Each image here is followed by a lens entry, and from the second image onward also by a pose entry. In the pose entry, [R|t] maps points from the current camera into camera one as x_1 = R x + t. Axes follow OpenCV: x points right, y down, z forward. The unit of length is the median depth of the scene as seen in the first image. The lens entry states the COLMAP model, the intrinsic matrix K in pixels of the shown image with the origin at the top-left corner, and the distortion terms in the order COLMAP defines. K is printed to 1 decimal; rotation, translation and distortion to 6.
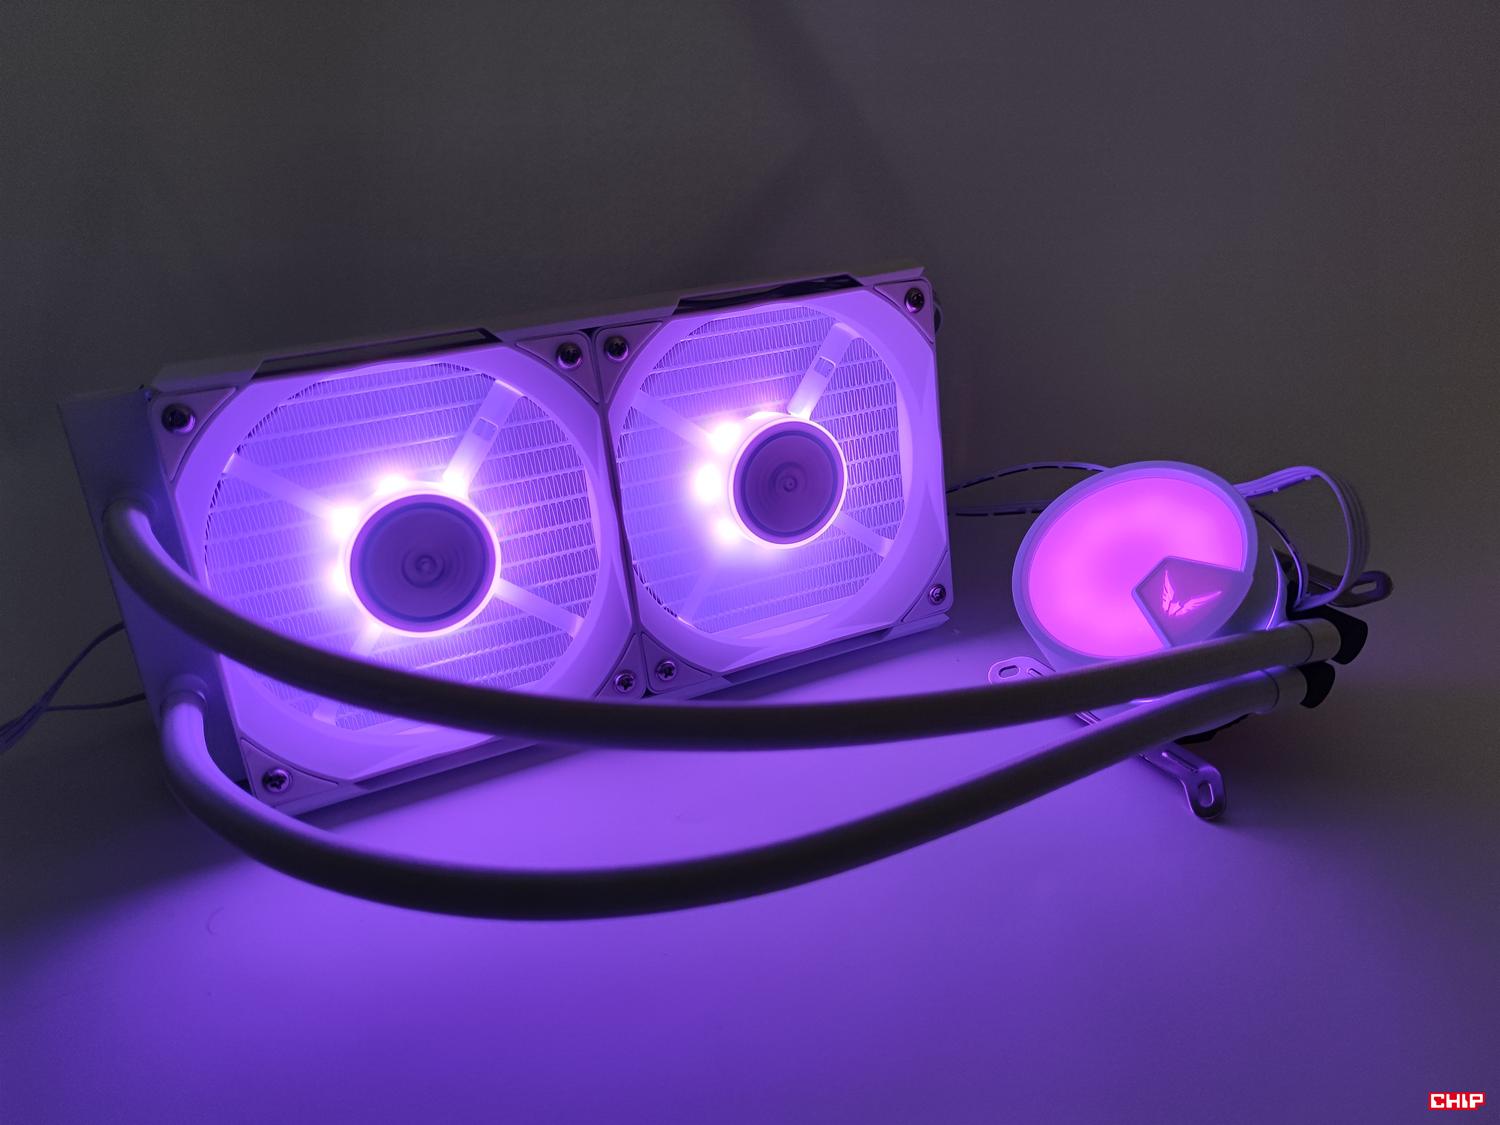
lens RADIAL K [[1163.3, 0, 750.0], [0, 1163.3, 562.5], [0, 0, 1]] dist [-0.004256, -0.003302]
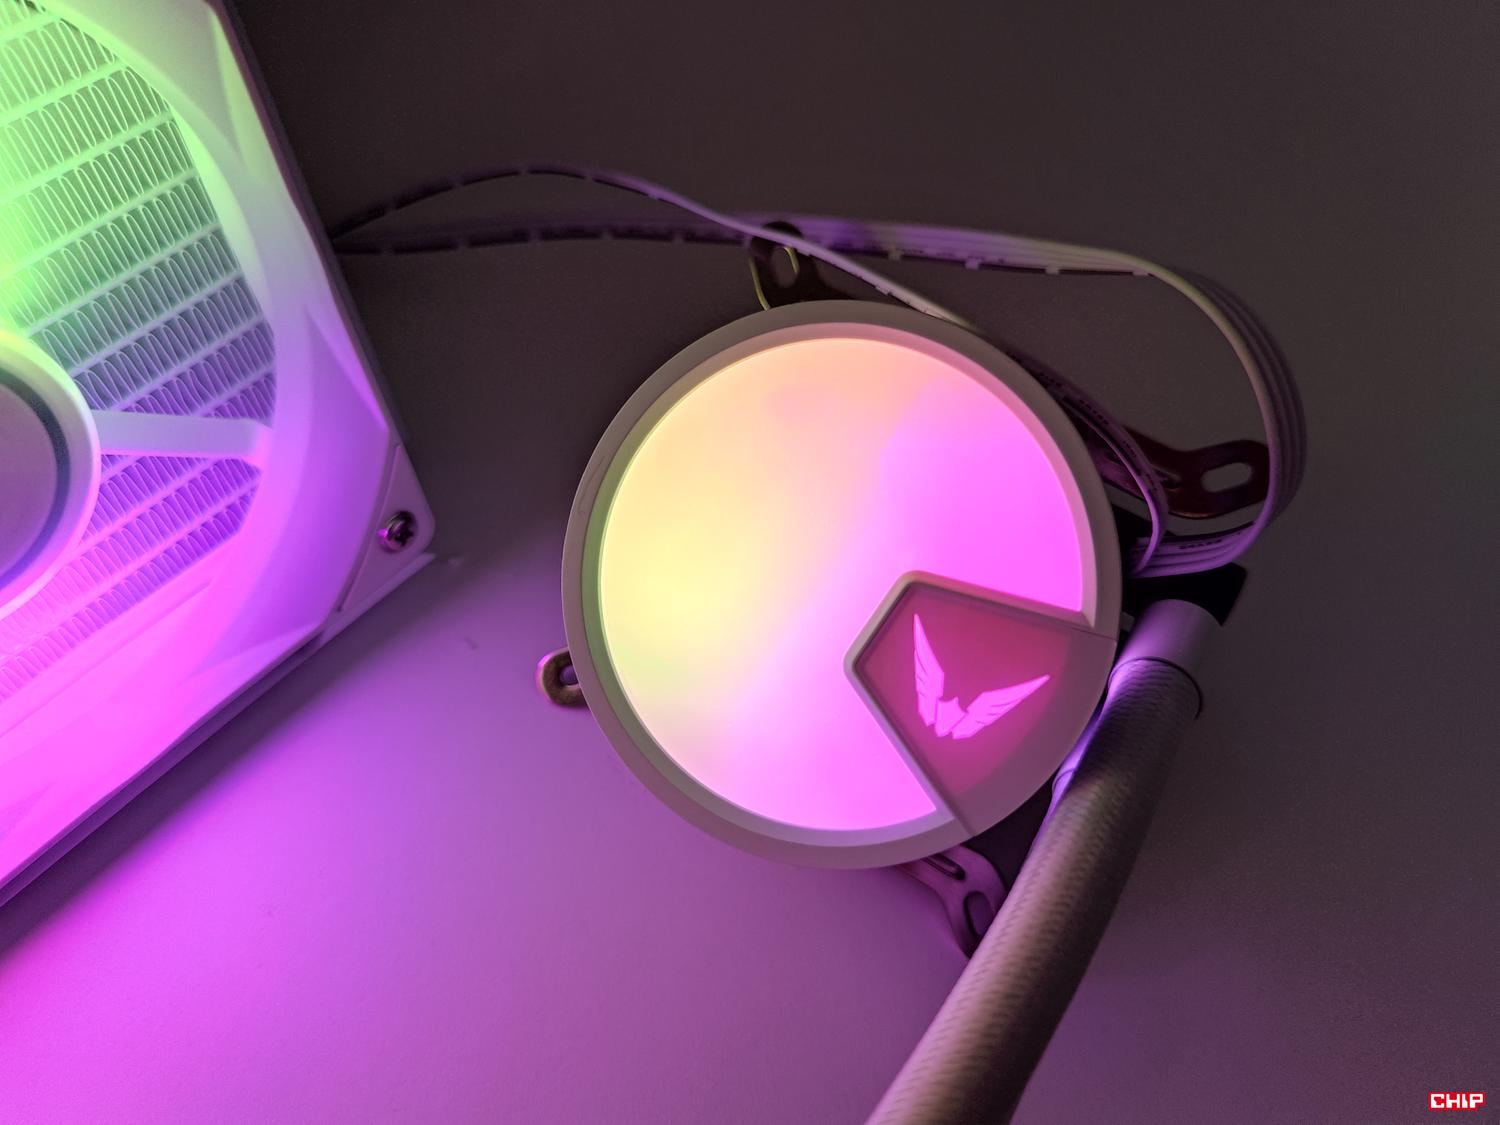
lens RADIAL K [[1162.7, 0, 757.7], [0, 1162.7, 569.6], [0, 0, 1]] dist [-0.004300, -0.005485]
pose [[0.901727, -0.300152, 0.311123, 0.158887], [0.104180, 0.849347, 0.517452, -0.216528], [-0.419565, -0.434188, 0.797149, 0.622390]]
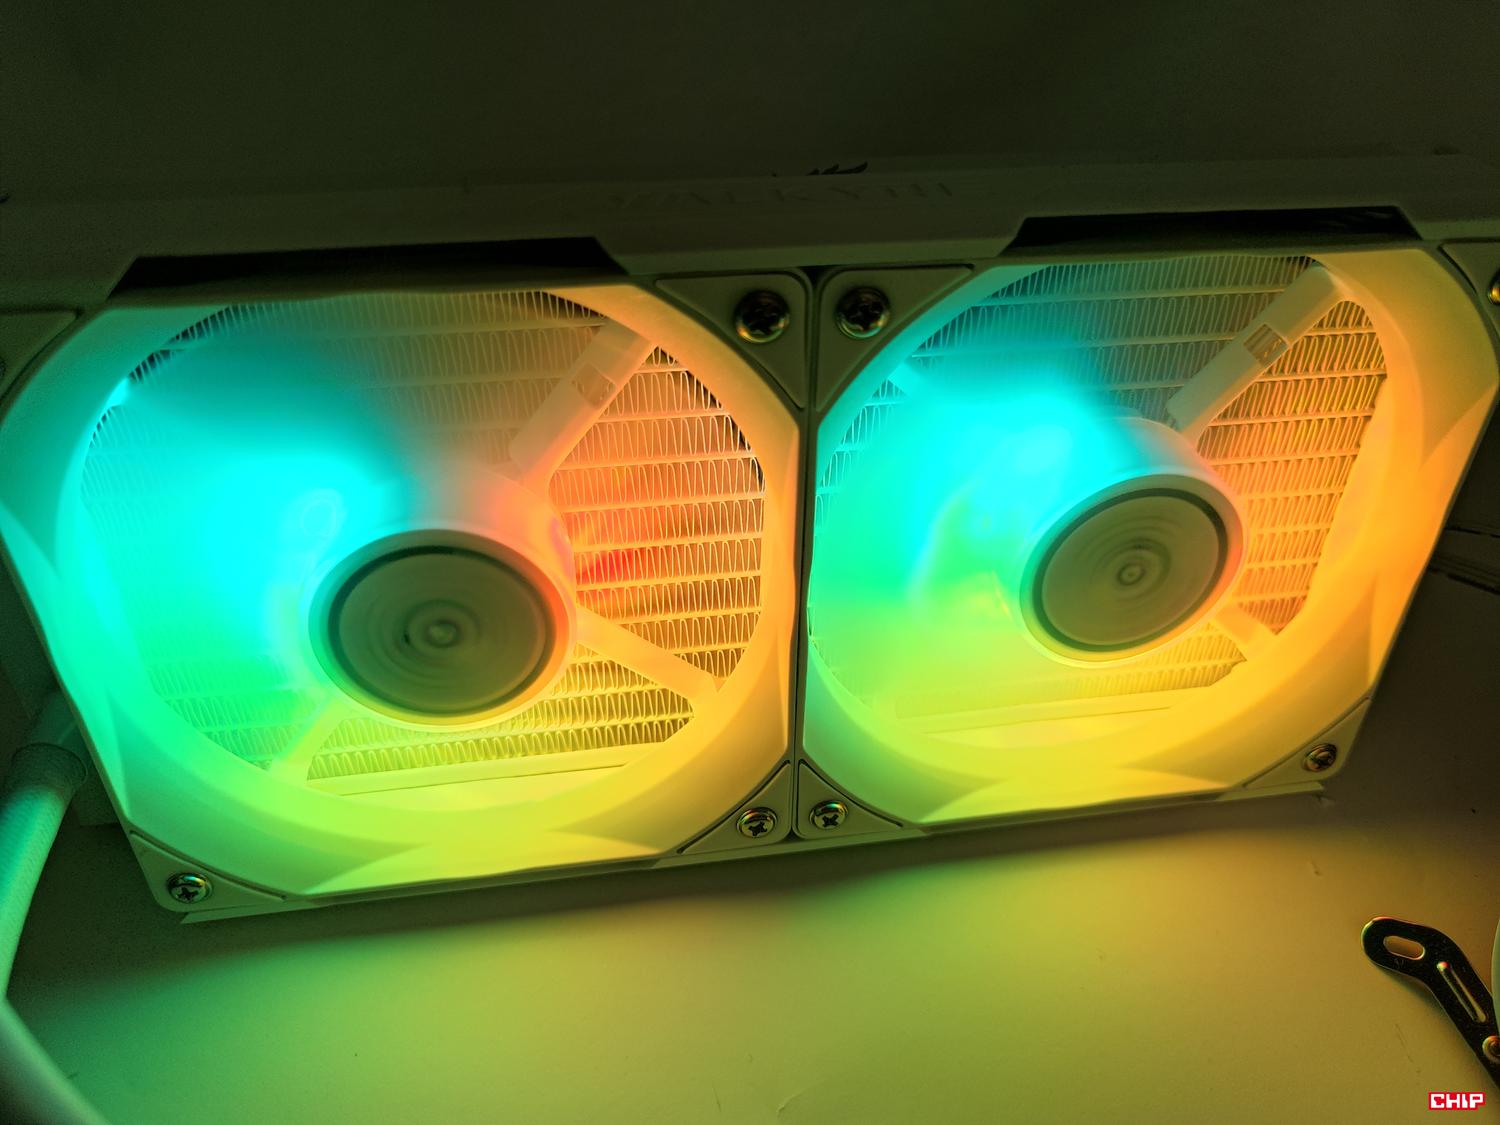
lens RADIAL K [[1163.3, 0, 750.0], [0, 1163.3, 562.5], [0, 0, 1]] dist [-0.004256, -0.003302]
pose [[0.955090, 0.260974, -0.140340, -0.062152], [-0.193531, 0.908041, 0.371493, -0.250908], [0.224385, -0.327649, 0.917768, 0.493573]]
